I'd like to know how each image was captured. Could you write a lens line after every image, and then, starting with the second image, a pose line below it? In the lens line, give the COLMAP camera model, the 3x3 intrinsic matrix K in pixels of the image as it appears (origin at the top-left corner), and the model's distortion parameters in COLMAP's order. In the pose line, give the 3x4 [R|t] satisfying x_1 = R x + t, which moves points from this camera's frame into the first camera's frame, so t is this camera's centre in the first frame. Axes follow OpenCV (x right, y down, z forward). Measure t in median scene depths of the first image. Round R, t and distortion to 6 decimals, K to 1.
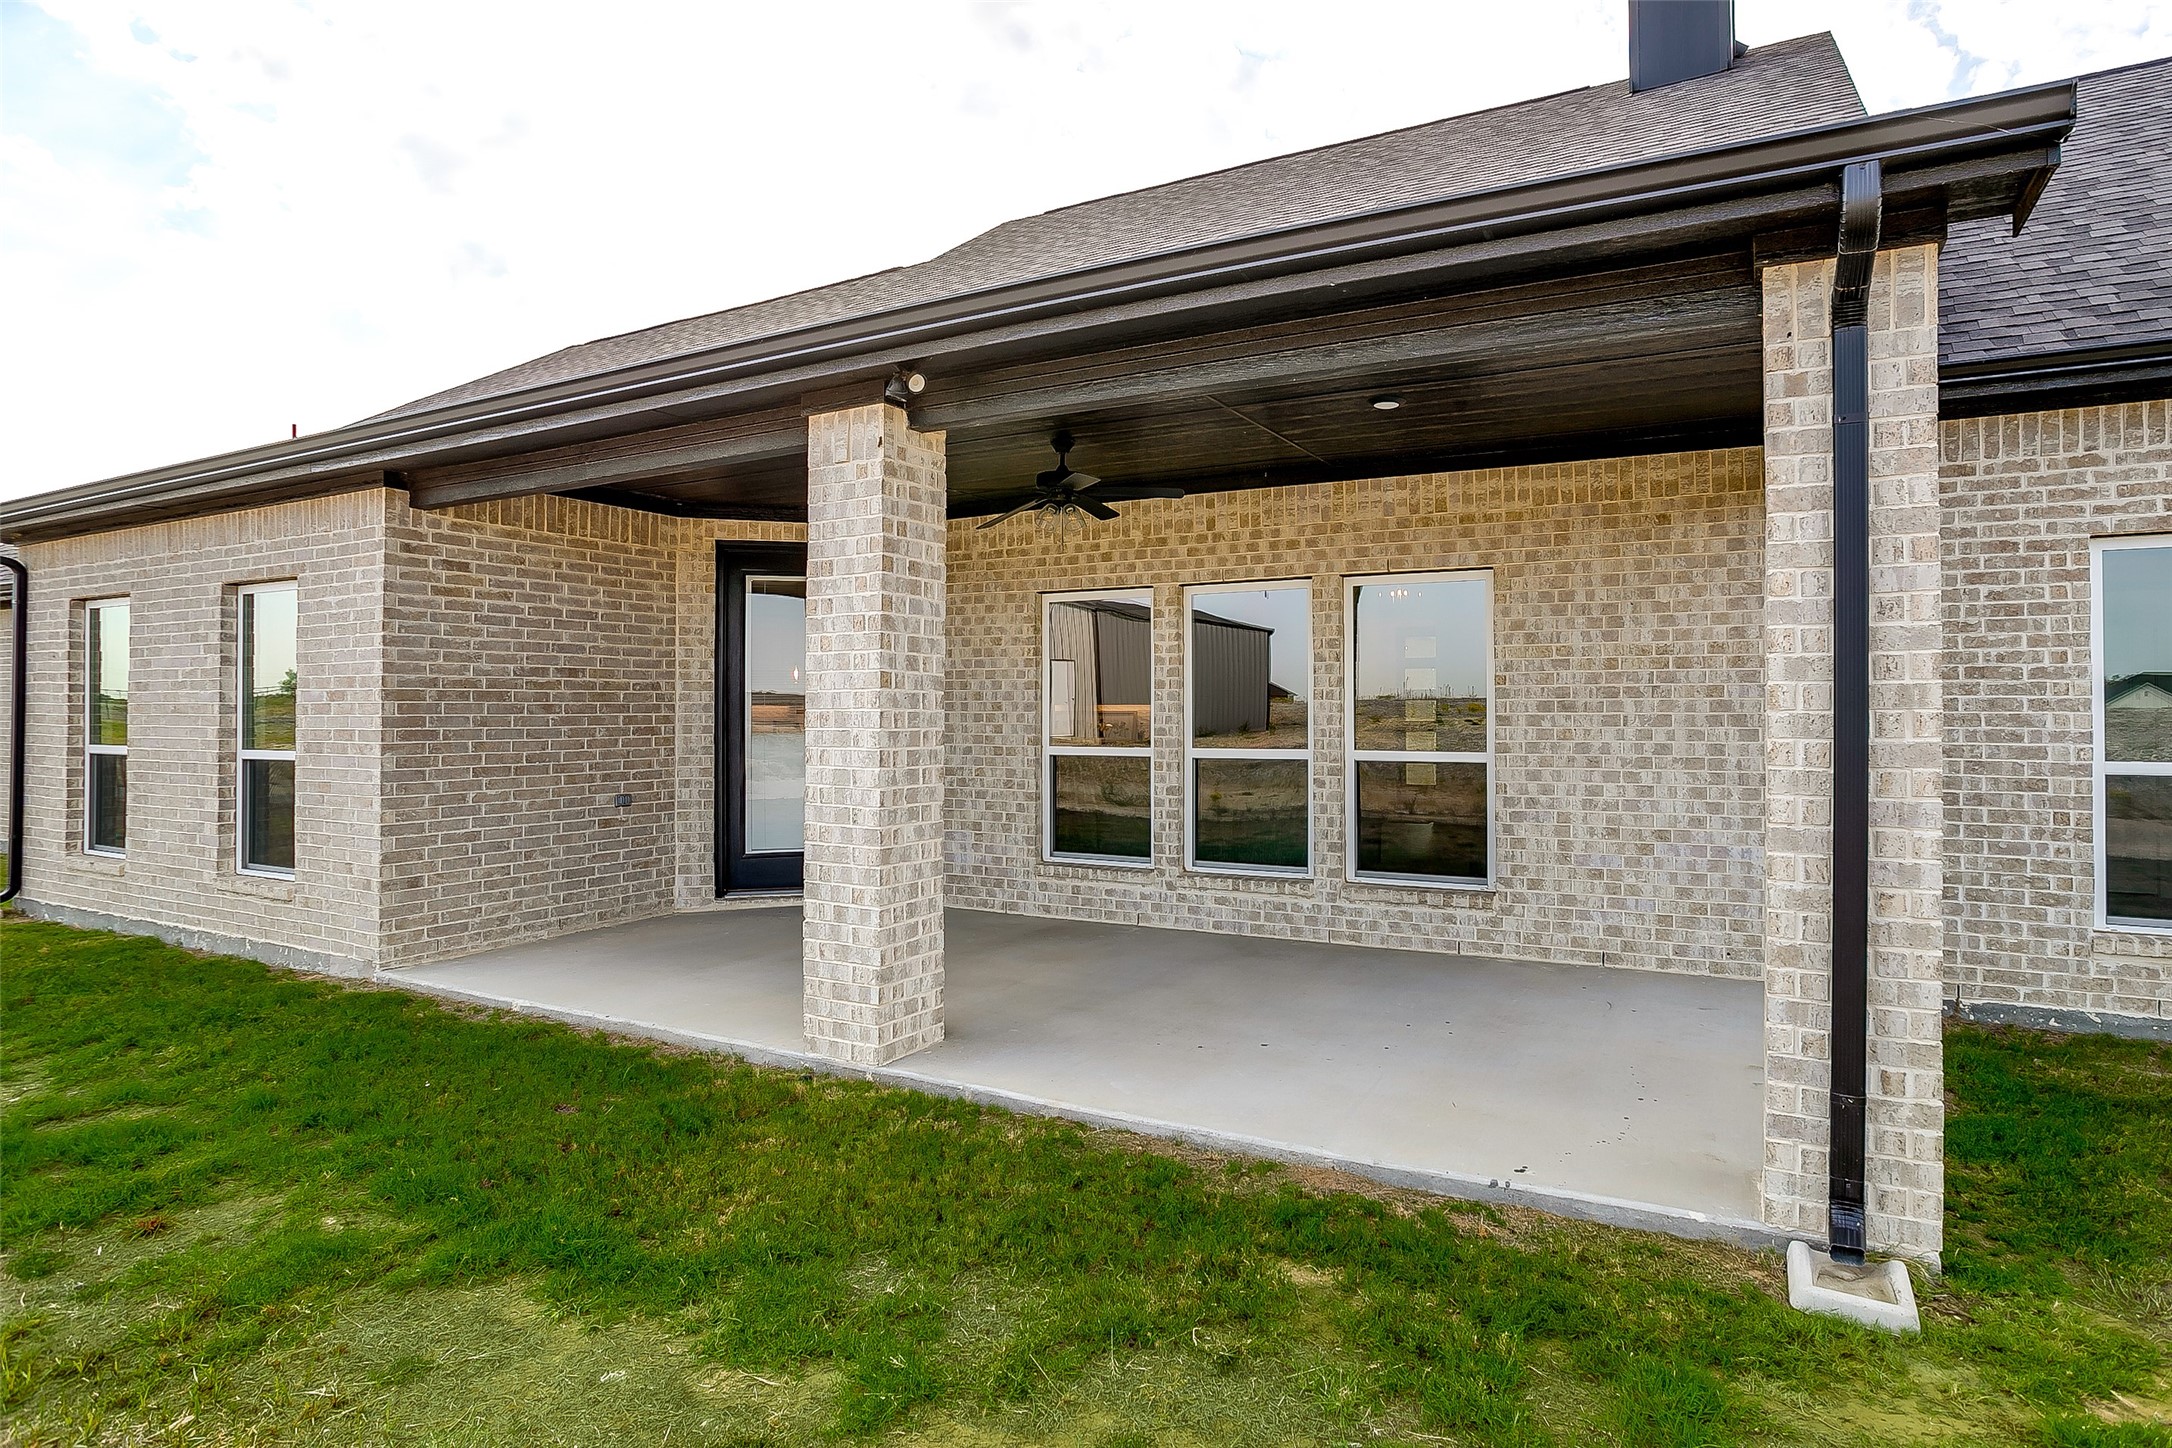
lens RADIAL K [[1109.2, 0, 1132.3], [0, 1109.2, 690.5], [0, 0, 1]] dist [-0.041637, 0.029475]
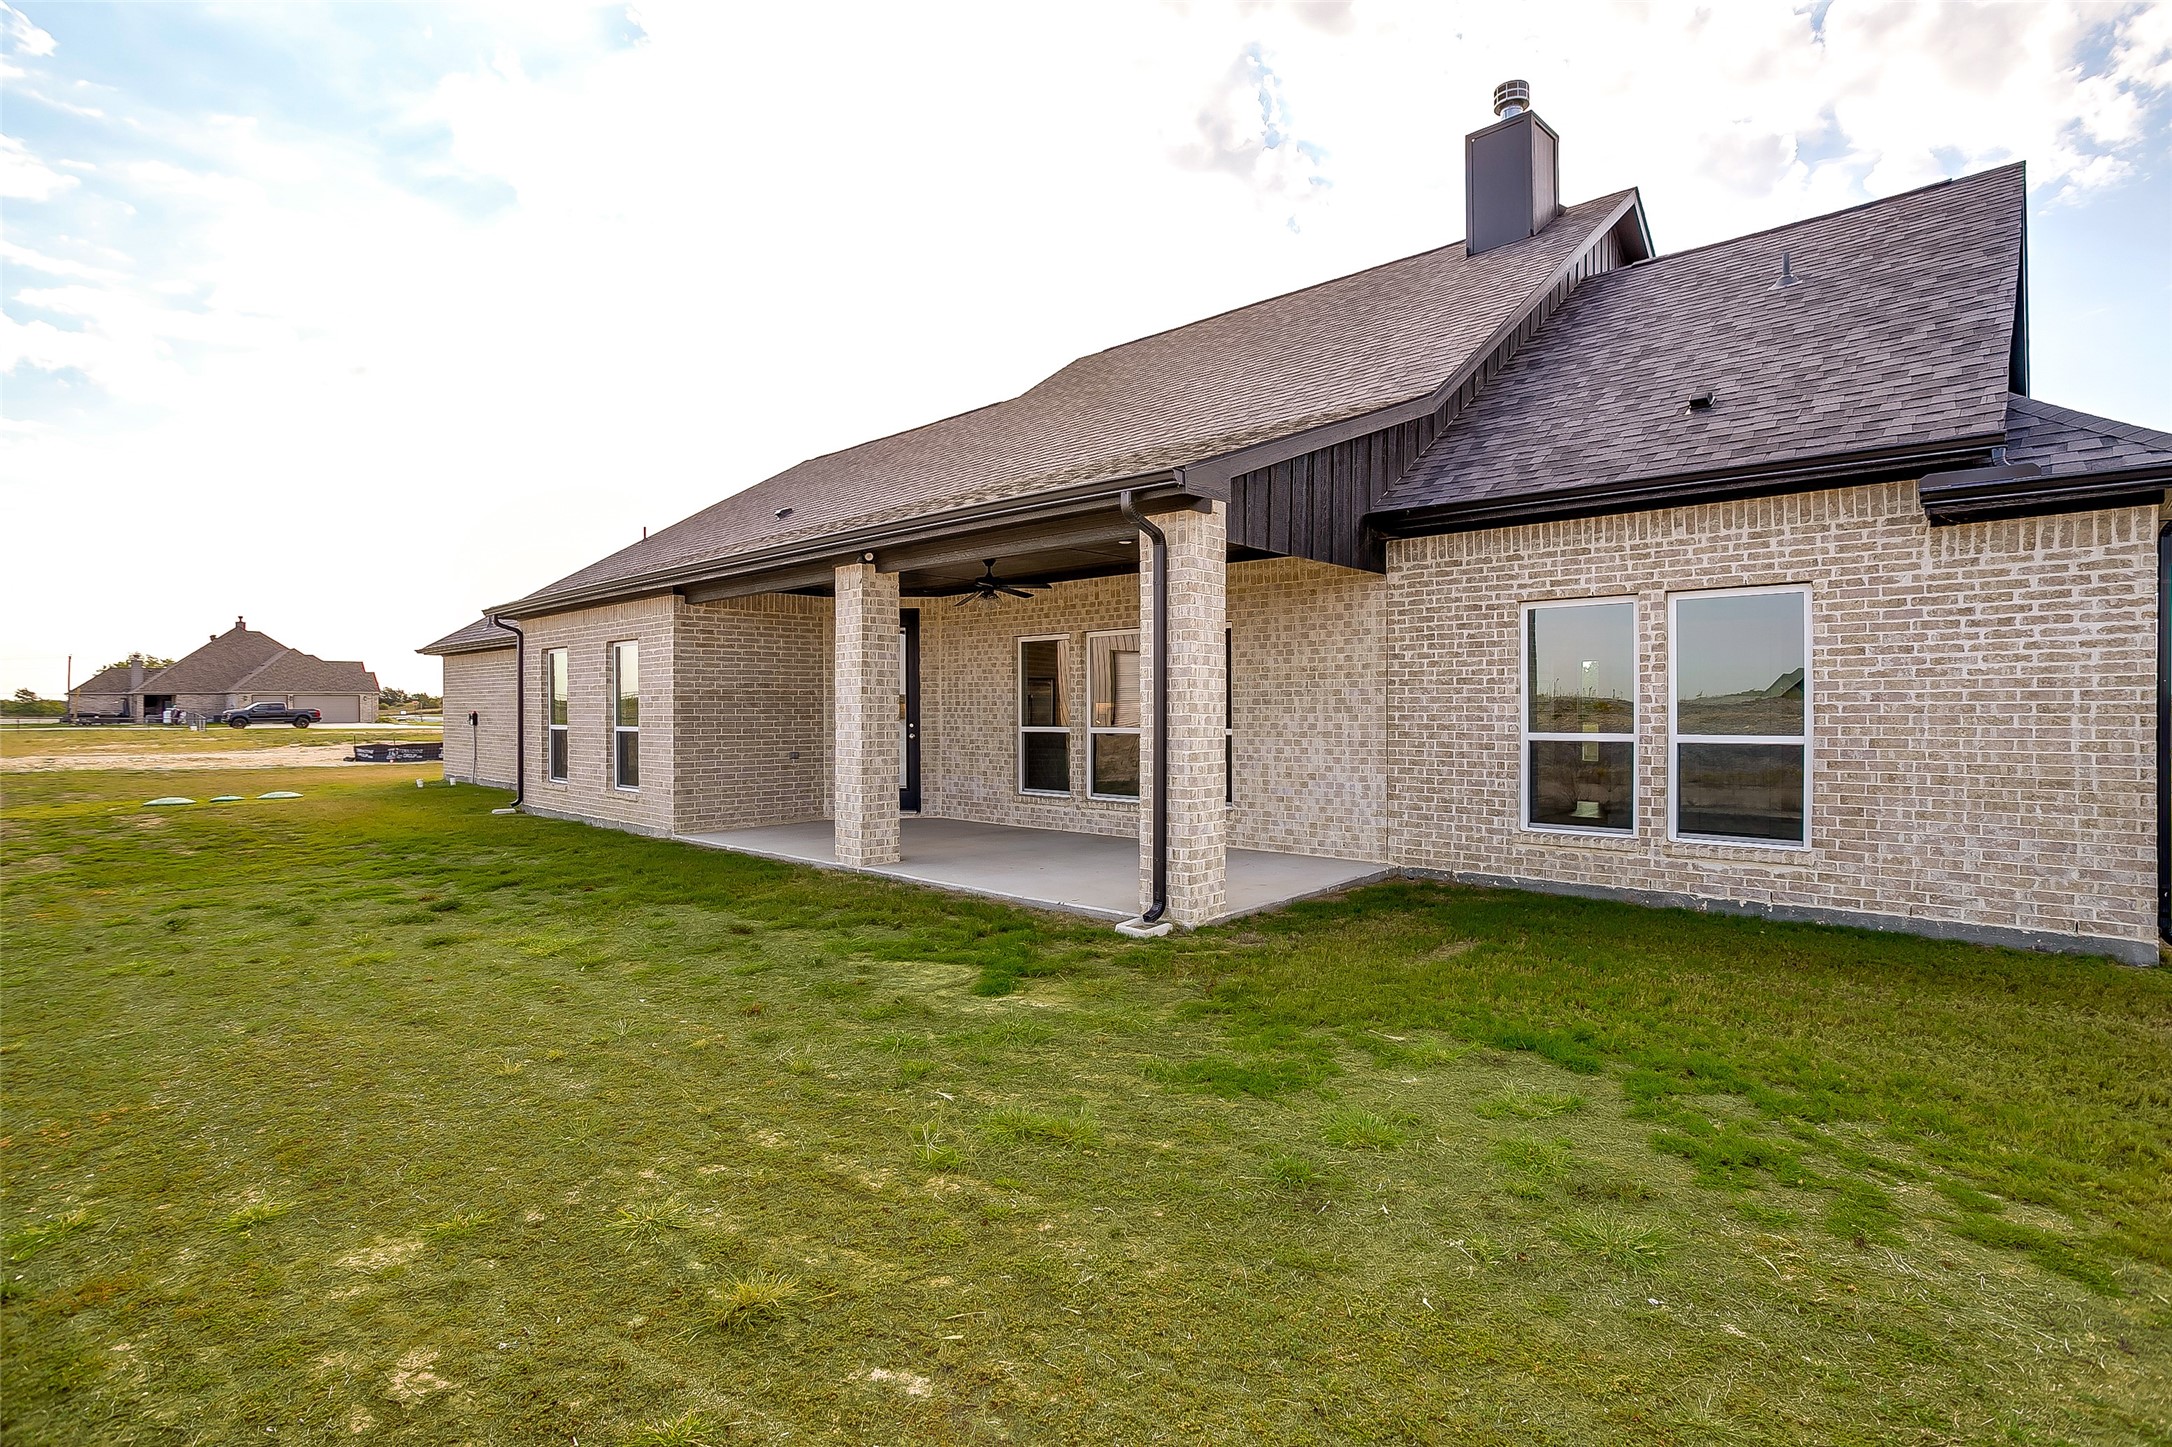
lens RADIAL K [[1049.2, 0, 1079.0], [0, 1049.2, 711.8], [0, 0, 1]] dist [-0.009740, -0.000088]
pose [[0.962138, -0.000944, -0.272560, 0.576924], [0.006384, 0.999798, 0.019073, -0.003072], [0.272487, -0.020091, 0.961950, -0.674315]]
